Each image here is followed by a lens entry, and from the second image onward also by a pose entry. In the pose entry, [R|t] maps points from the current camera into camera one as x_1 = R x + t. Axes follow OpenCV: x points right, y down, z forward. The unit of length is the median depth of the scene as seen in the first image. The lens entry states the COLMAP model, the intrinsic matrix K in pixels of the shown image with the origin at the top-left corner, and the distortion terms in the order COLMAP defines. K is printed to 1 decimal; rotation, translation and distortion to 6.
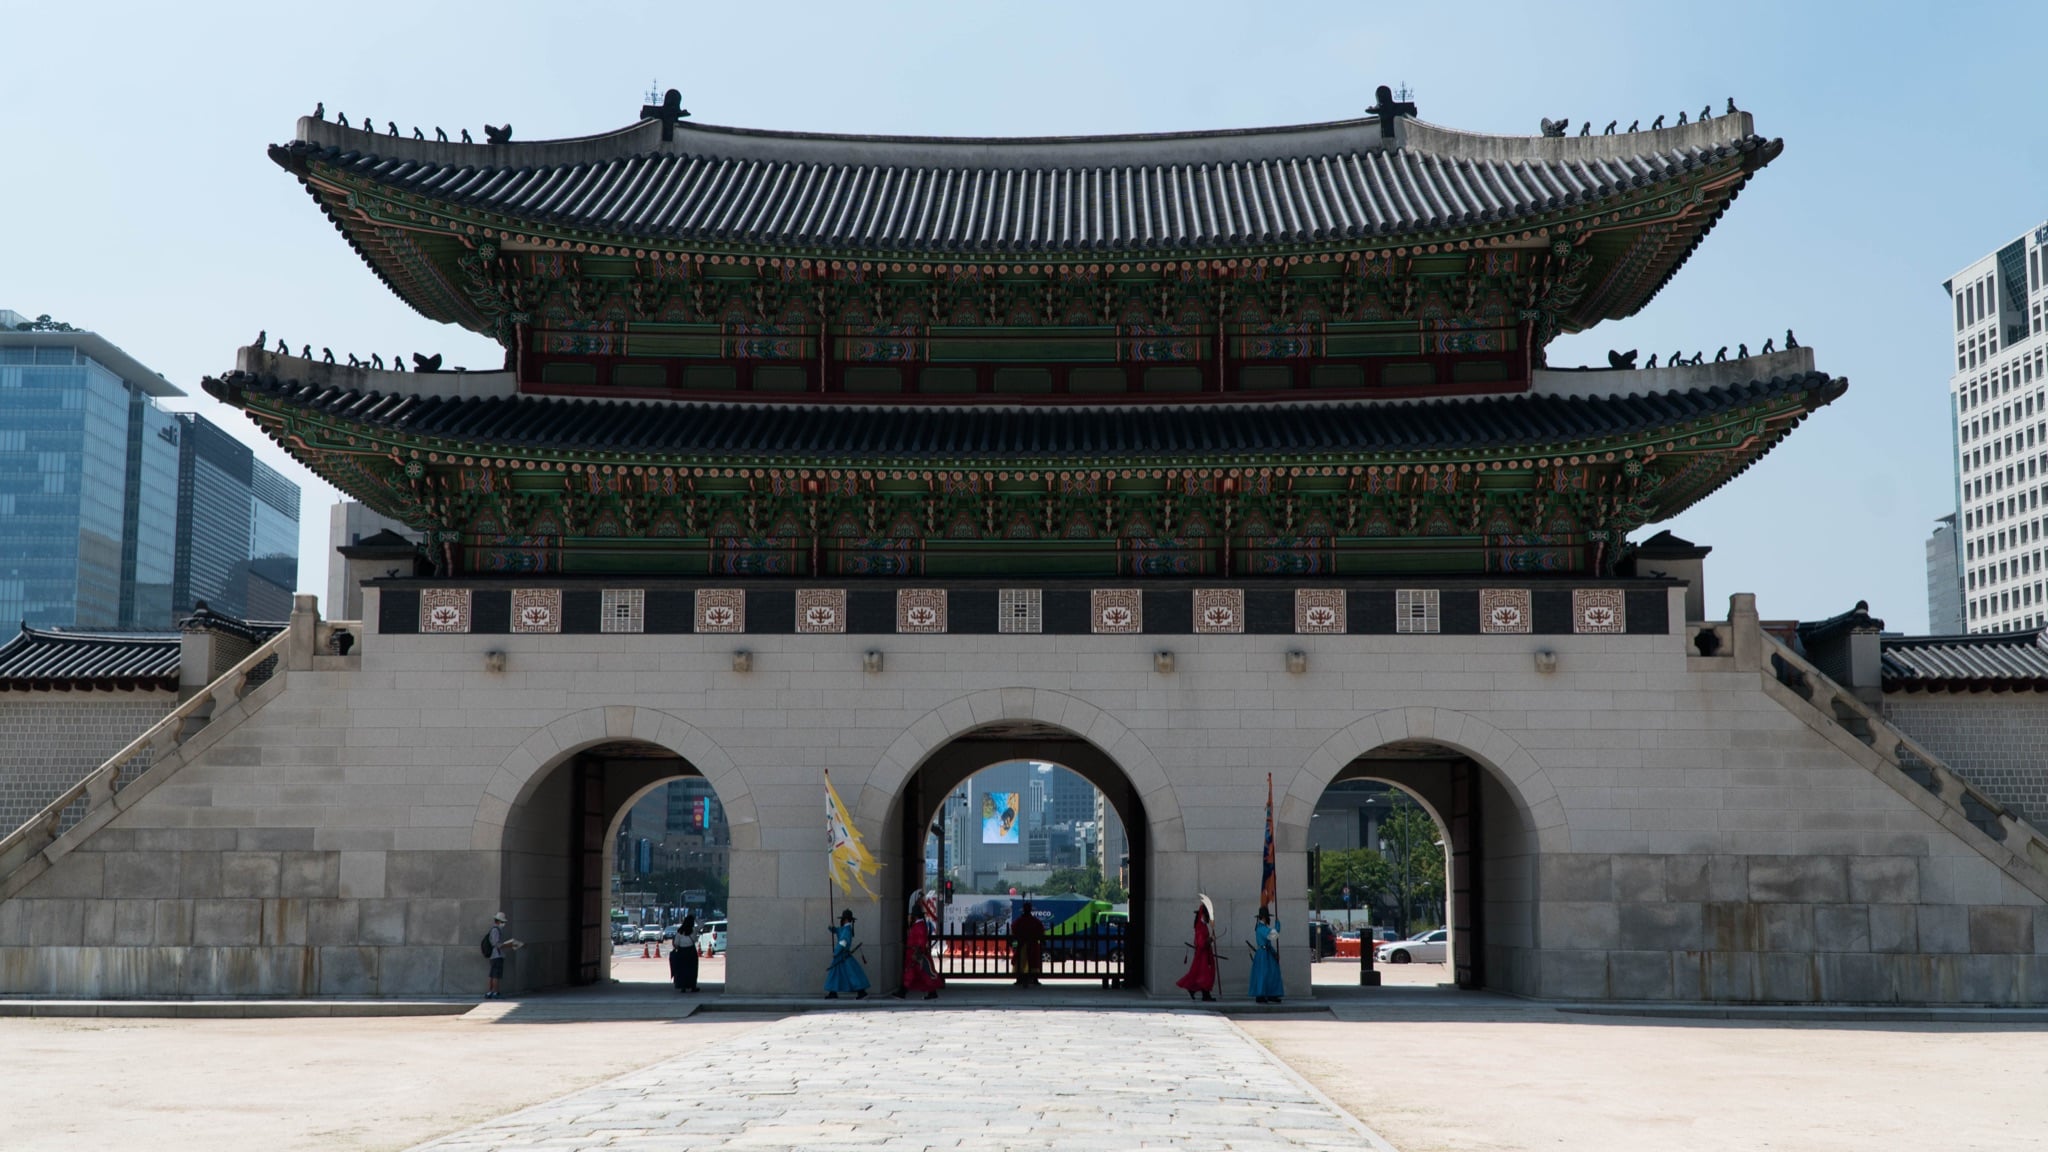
lens RADIAL K [[2207.4, 0, 1024.0], [0, 2207.4, 576.0], [0, 0, 1]] dist [0.082164, -0.022167]
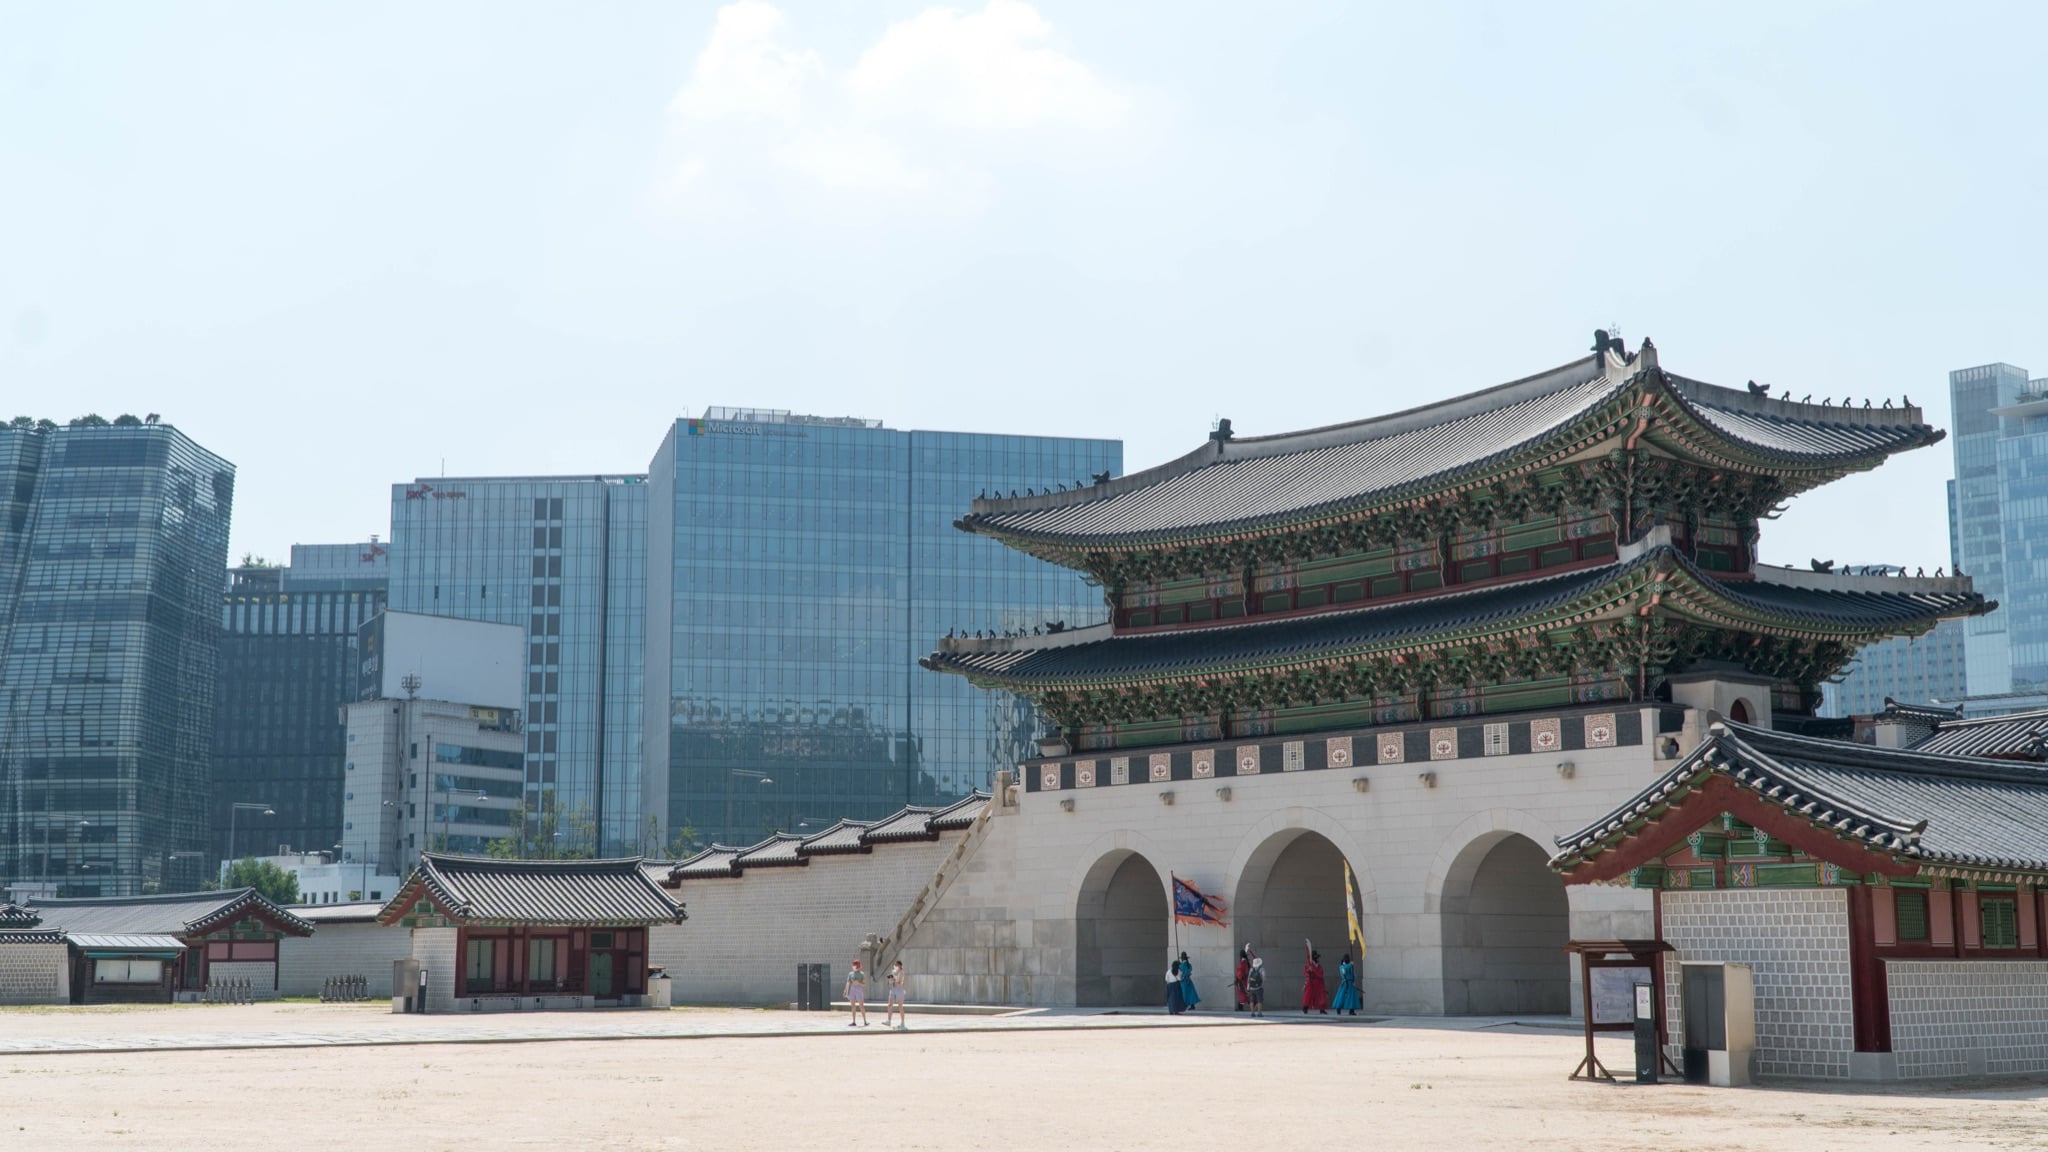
lens RADIAL K [[2207.4, 0, 1024.0], [0, 2207.4, 576.0], [0, 0, 1]] dist [0.082164, -0.022167]
pose [[0.687291, -0.125041, -0.715539, 0.958303], [0.096481, 0.992059, -0.080691, -0.002231], [0.719946, -0.013578, 0.693897, -0.181563]]
